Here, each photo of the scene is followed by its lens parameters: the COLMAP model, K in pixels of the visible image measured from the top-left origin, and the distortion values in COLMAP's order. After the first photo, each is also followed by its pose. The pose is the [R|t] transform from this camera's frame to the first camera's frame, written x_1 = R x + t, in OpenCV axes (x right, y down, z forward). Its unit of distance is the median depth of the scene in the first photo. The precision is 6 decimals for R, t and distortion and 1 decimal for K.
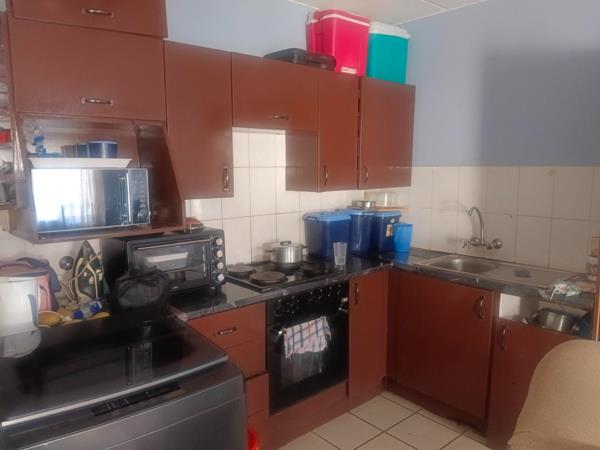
lens RADIAL K [[455.6, 0, 300.5], [0, 455.6, 227.0], [0, 0, 1]] dist [0.099923, -0.178082]
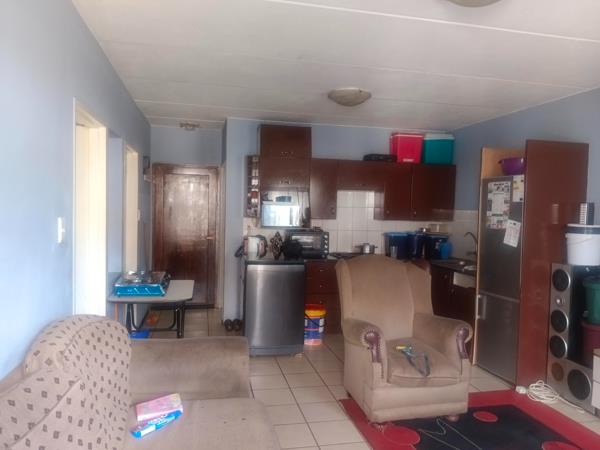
lens RADIAL K [[455.6, 0, 300.5], [0, 455.6, 227.0], [0, 0, 1]] dist [0.099923, -0.178082]
pose [[0.877930, 0.047502, -0.476426, 0.676755], [-0.093983, 0.992805, -0.074198, 0.138083], [0.469474, 0.109916, 0.876078, -0.942422]]
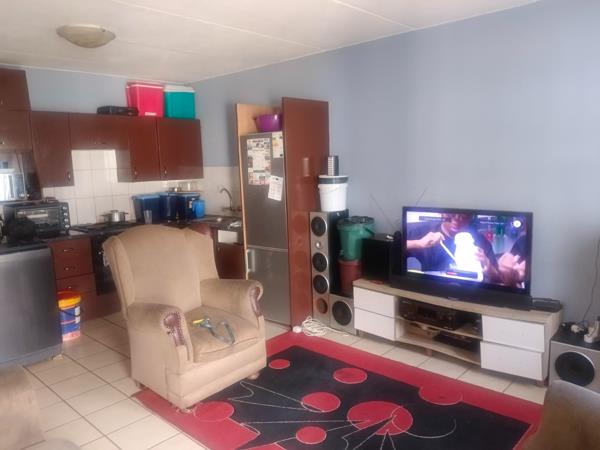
lens RADIAL K [[455.6, 0, 300.5], [0, 455.6, 227.0], [0, 0, 1]] dist [0.099923, -0.178082]
pose [[0.993723, -0.040220, 0.104387, 0.499063], [0.039278, 0.999167, 0.011073, 0.105087], [-0.104746, -0.006903, 0.994475, -0.878445]]
